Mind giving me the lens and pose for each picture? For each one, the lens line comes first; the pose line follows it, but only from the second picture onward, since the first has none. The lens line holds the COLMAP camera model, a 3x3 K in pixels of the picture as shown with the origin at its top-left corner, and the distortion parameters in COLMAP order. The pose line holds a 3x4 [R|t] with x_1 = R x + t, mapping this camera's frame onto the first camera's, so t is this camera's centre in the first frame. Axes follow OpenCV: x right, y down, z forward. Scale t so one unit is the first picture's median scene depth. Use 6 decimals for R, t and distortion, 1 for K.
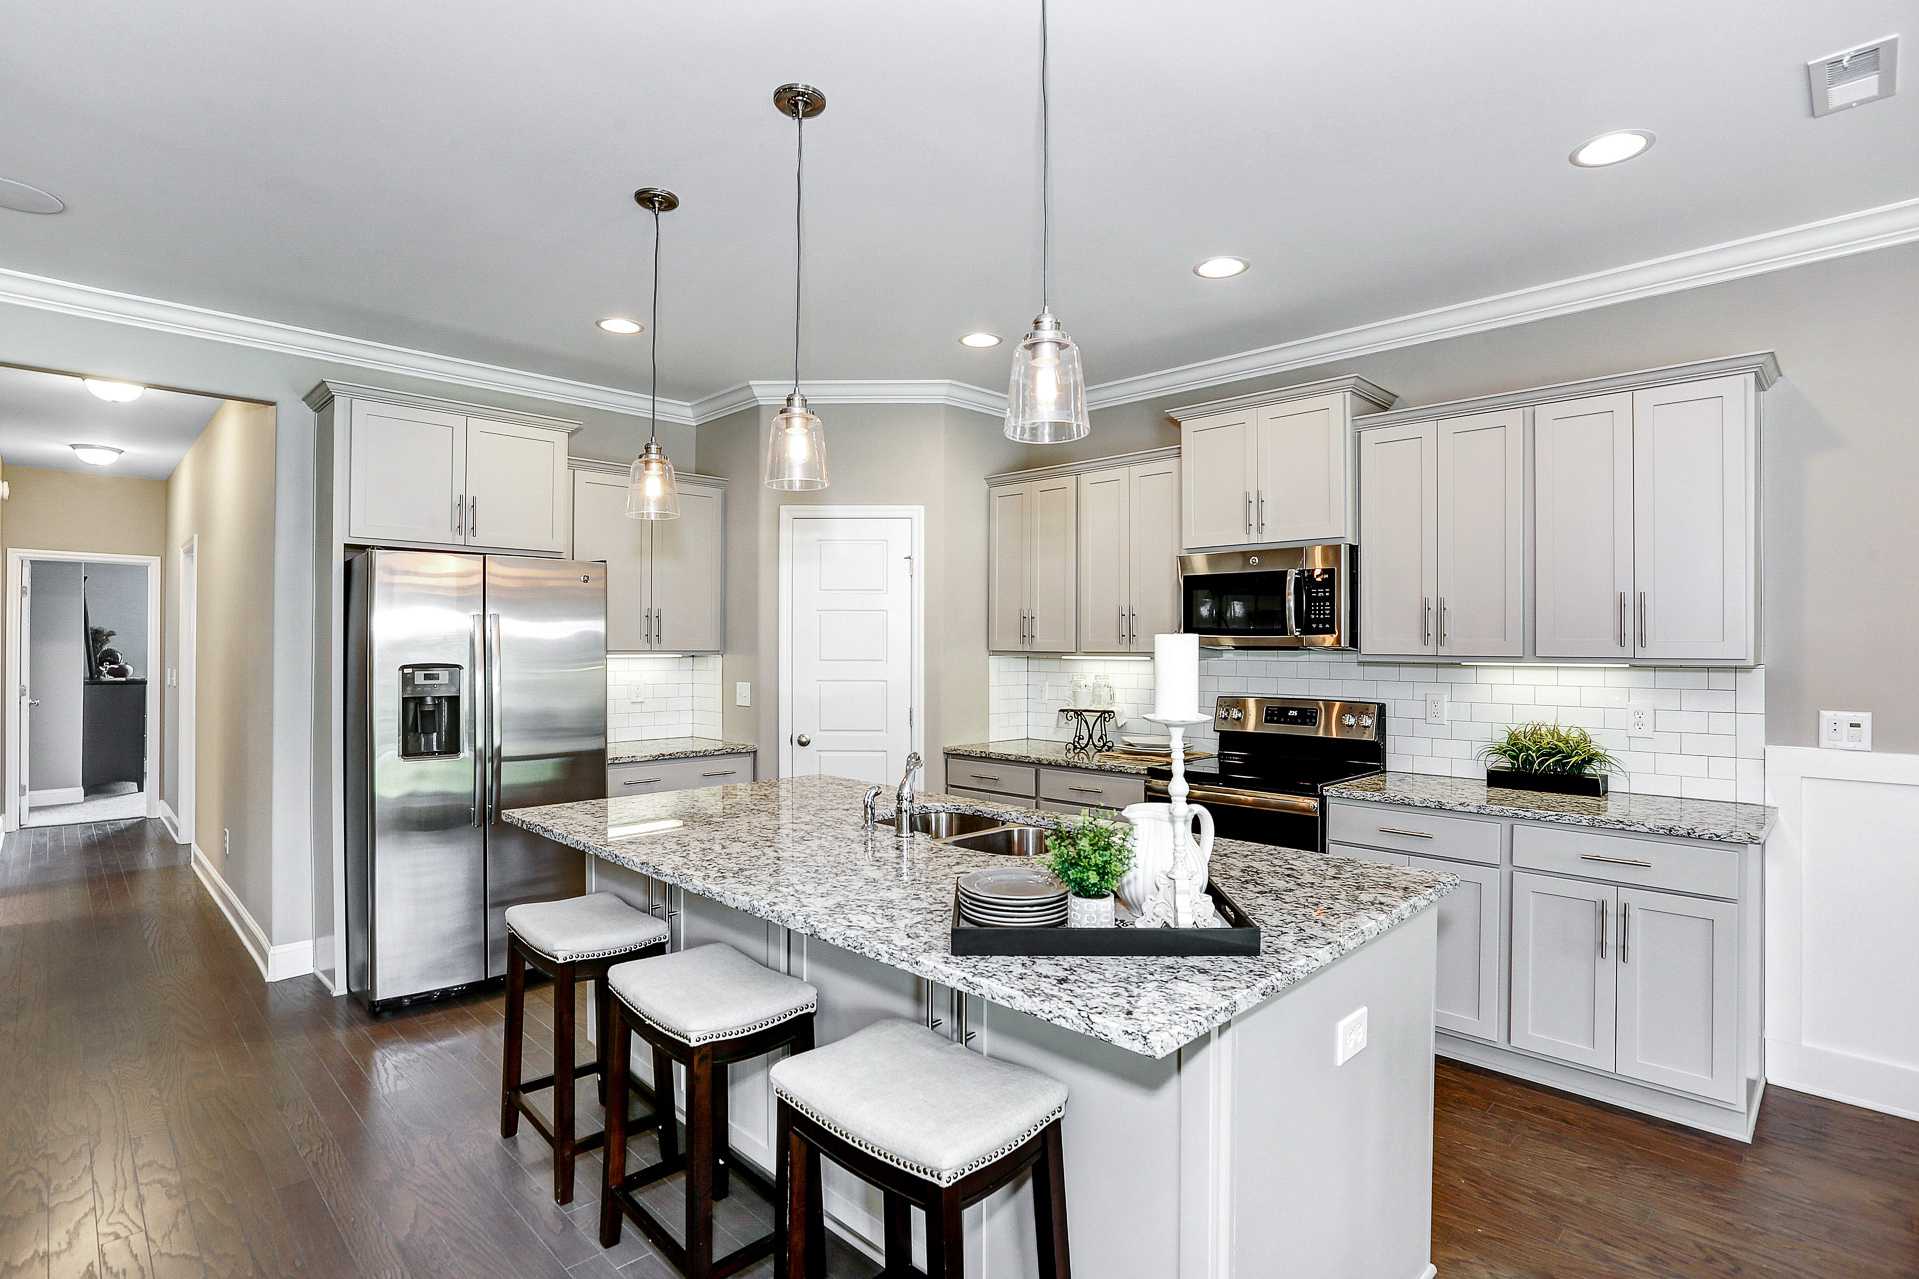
lens RADIAL K [[924.2, 0, 959.5], [0, 924.2, 639.5], [0, 0, 1]] dist [-0.032264, 0.000349]
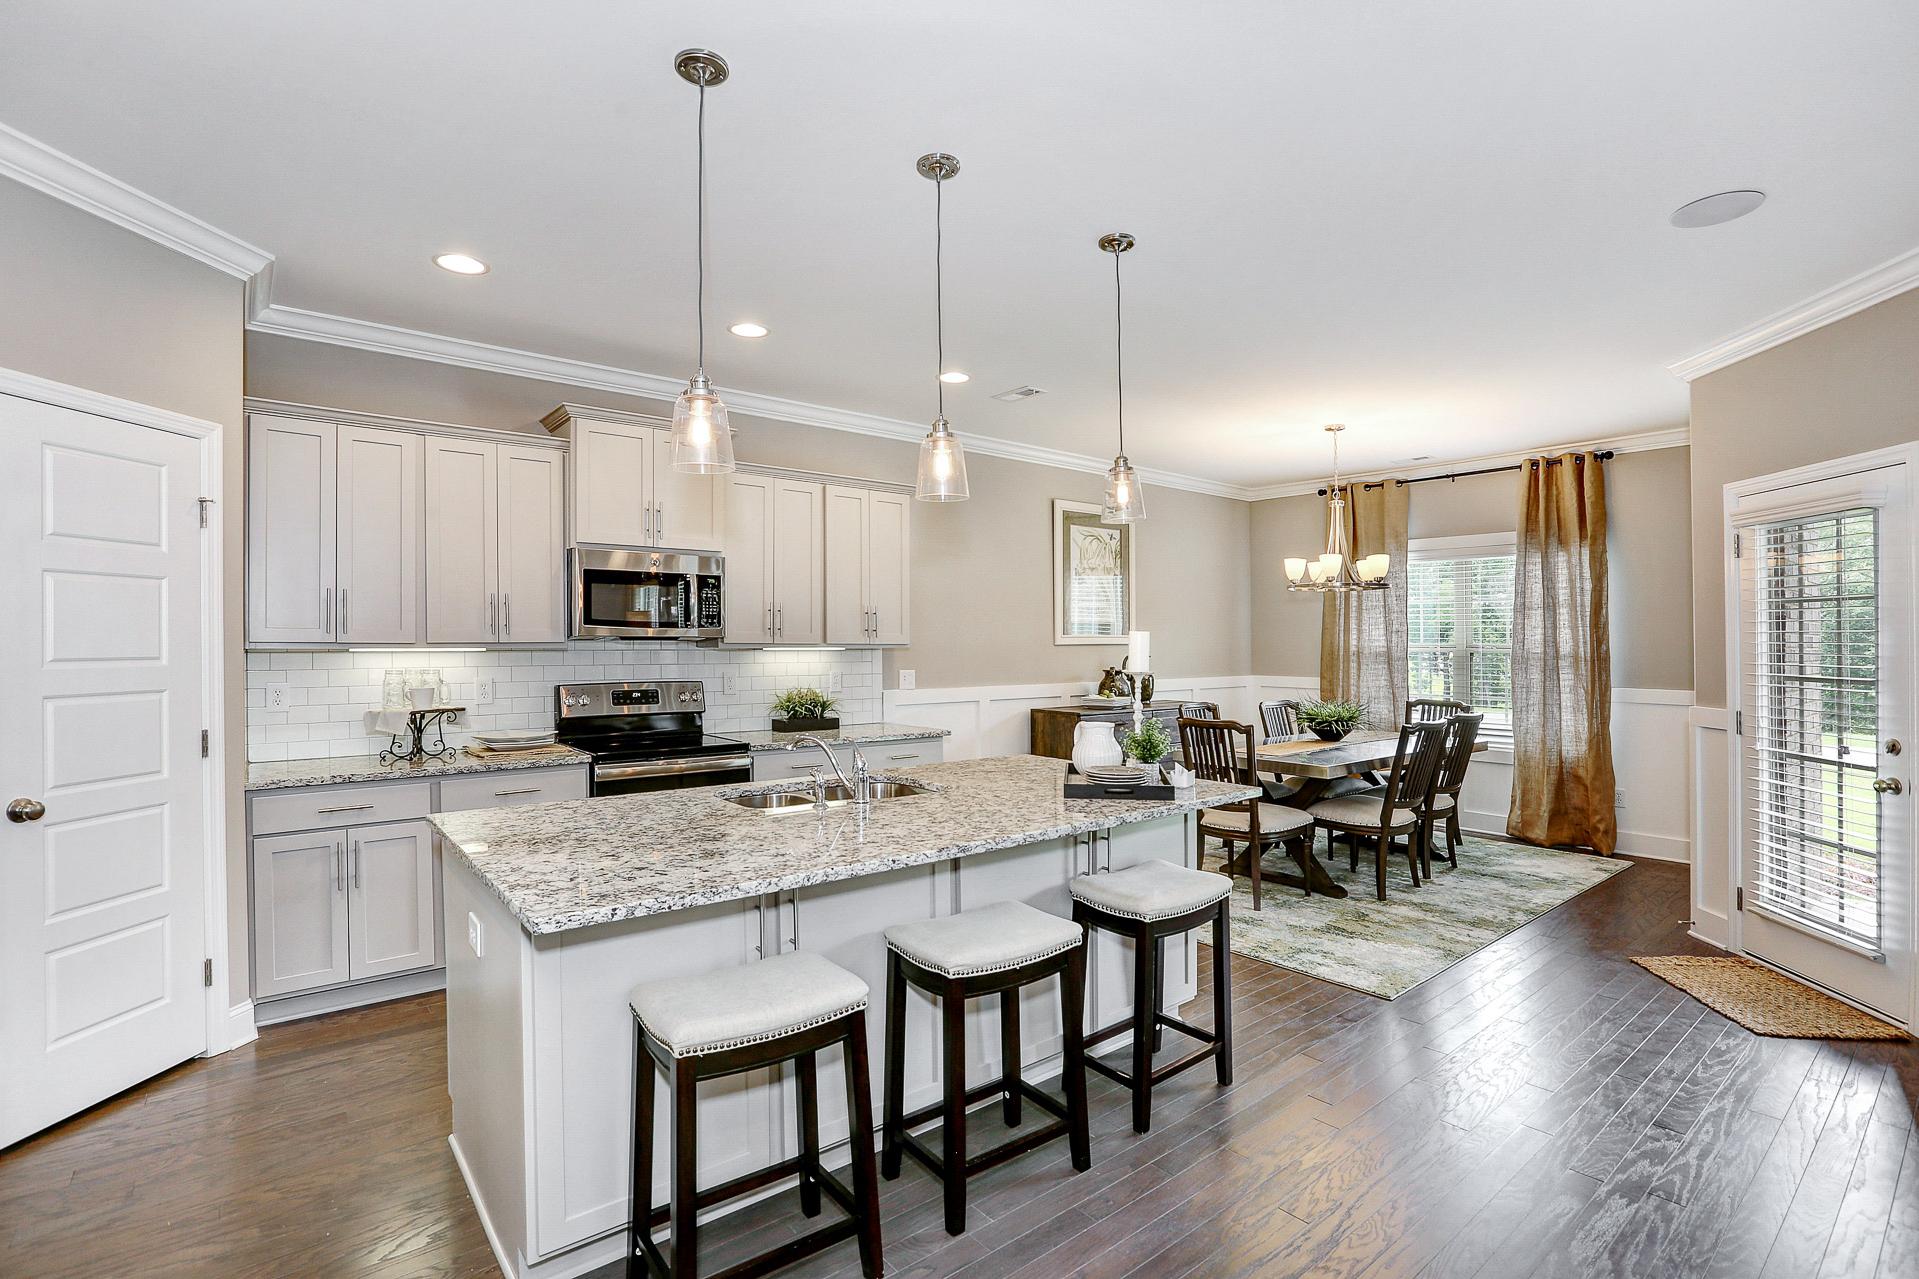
lens RADIAL K [[924.2, 0, 959.5], [0, 924.2, 639.5], [0, 0, 1]] dist [-0.032264, 0.000349]
pose [[0.117391, -0.001653, 0.993084, -0.861105], [-0.007603, 0.999968, 0.002563, 0.005356], [-0.993057, -0.007852, 0.117374, 0.537048]]
